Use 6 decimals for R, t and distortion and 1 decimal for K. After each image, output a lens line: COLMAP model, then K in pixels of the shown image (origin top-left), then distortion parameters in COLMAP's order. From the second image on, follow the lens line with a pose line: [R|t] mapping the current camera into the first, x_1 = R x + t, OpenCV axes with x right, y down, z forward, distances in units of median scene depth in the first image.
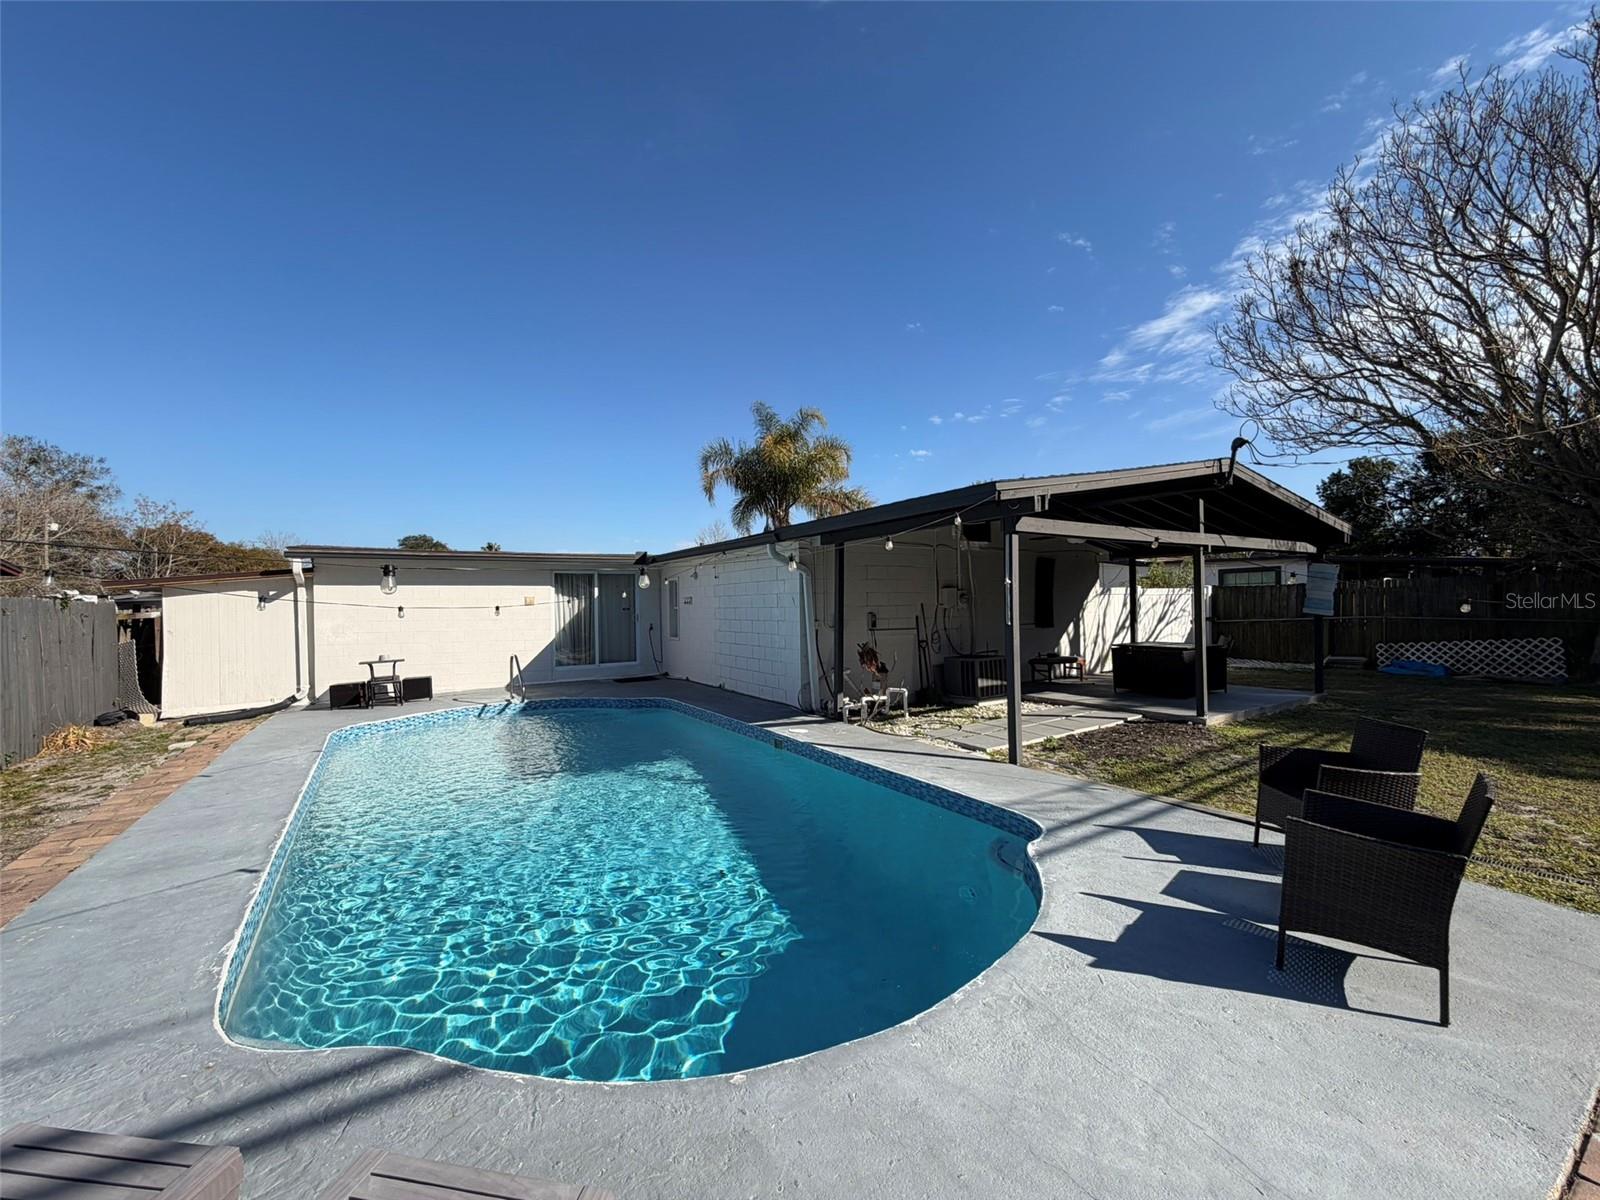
lens RADIAL K [[634.9, 0, 792.9], [0, 634.9, 603.6], [0, 0, 1]] dist [-0.000305, -0.000324]
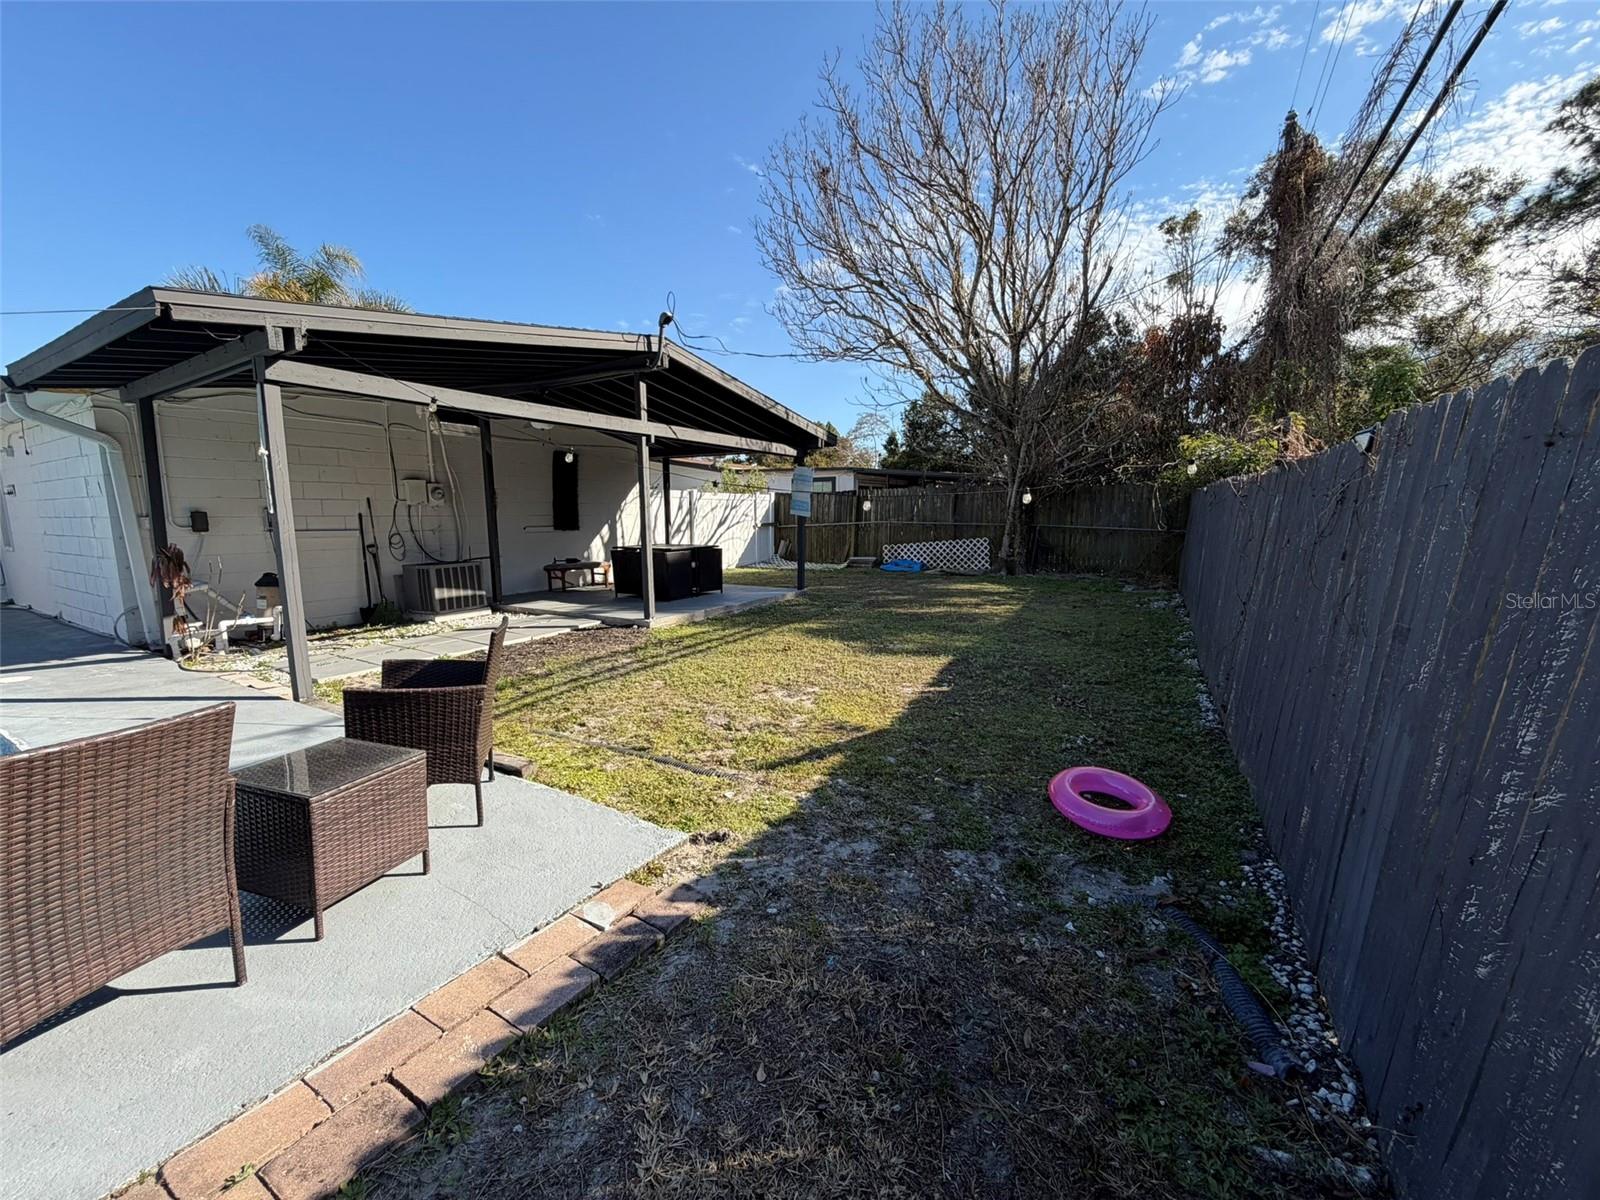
lens RADIAL K [[634.9, 0, 792.9], [0, 634.9, 603.6], [0, 0, 1]] dist [-0.000305, -0.000324]
pose [[0.893220, -0.051958, 0.446607, 0.331192], [-0.010081, 0.990736, 0.135424, 0.018978], [-0.449507, -0.125466, 0.884422, 0.049527]]
